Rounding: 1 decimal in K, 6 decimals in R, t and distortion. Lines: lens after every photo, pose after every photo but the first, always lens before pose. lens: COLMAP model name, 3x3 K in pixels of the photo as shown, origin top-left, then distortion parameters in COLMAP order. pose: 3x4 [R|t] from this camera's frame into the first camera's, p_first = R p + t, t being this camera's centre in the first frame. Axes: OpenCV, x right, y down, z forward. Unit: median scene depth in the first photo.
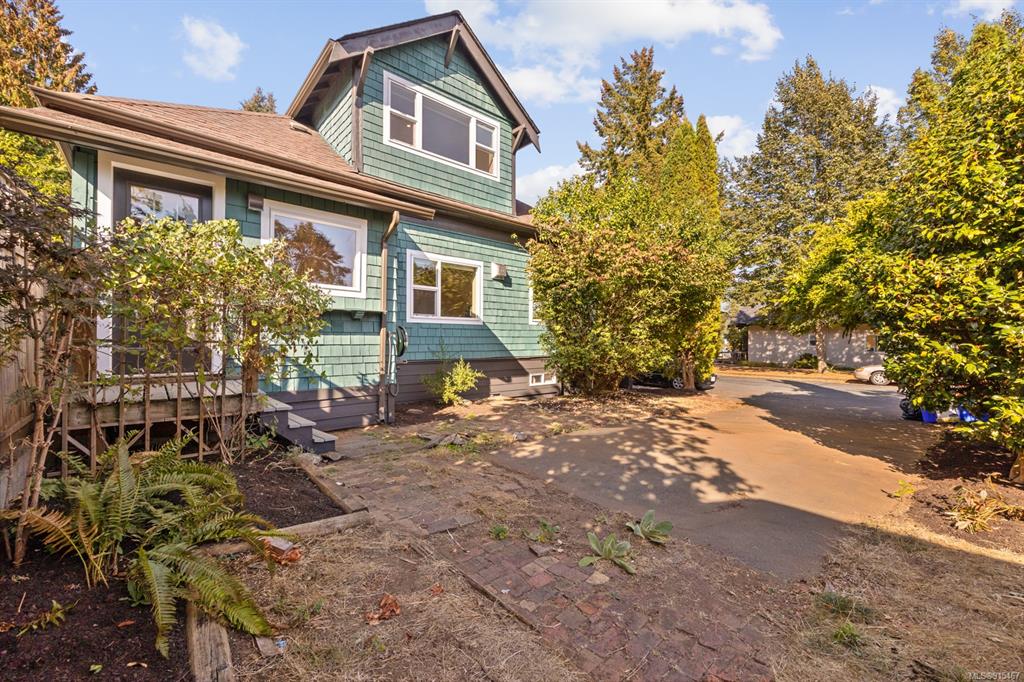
lens RADIAL K [[408.6, 0, 512.0], [0, 408.6, 341.0], [0, 0, 1]] dist [-0.000275, 0.000067]
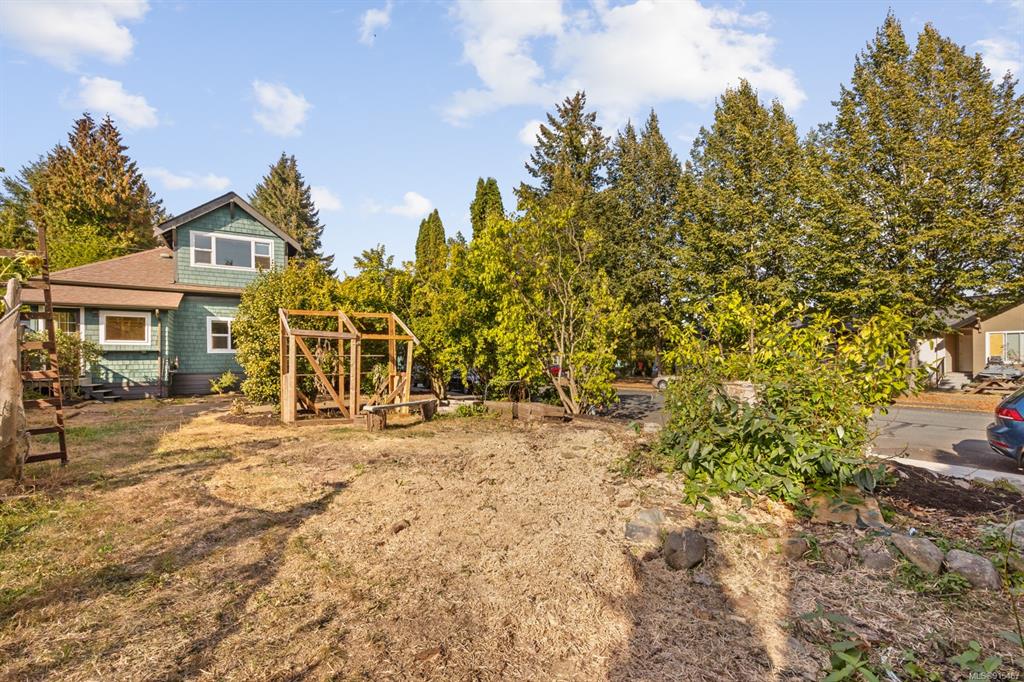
lens RADIAL K [[425.5, 0, 507.4], [0, 425.5, 363.1], [0, 0, 1]] dist [-0.003020, -0.000313]
pose [[0.986294, -0.017554, -0.164059, 1.509806], [0.018302, 0.999828, 0.003049, 0.022860], [0.163978, -0.006010, 0.986446, -0.797301]]
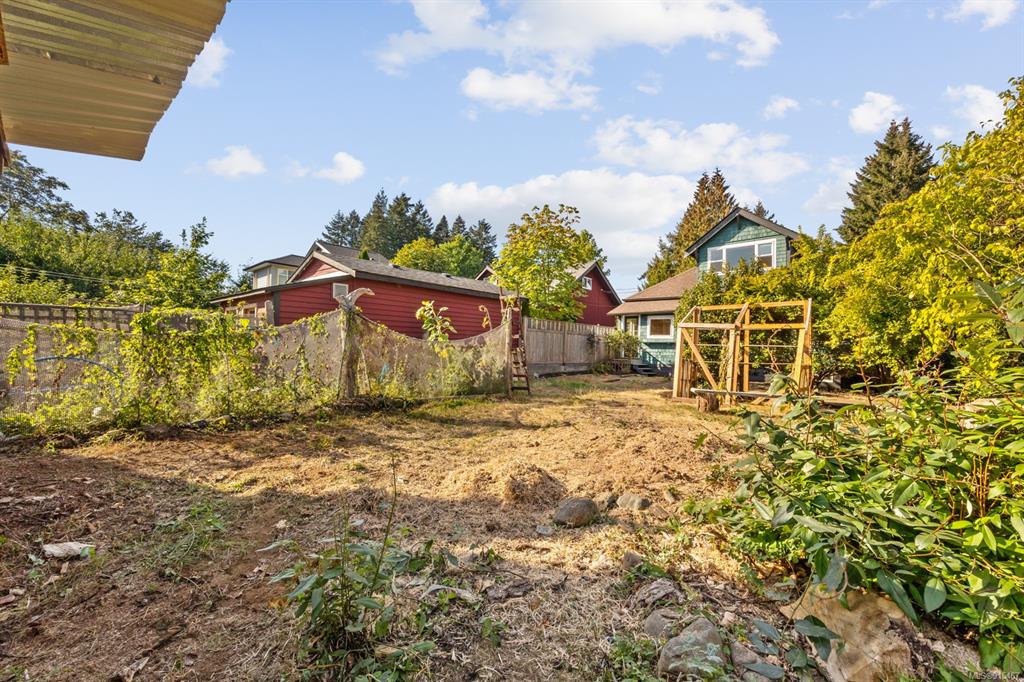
lens RADIAL K [[408.6, 0, 512.0], [0, 408.6, 341.0], [0, 0, 1]] dist [-0.000275, 0.000067]
pose [[0.119646, -0.028327, -0.992412, 1.996102], [-0.027370, 0.999119, -0.031818, 0.042081], [0.992439, 0.030969, 0.118765, -0.500913]]
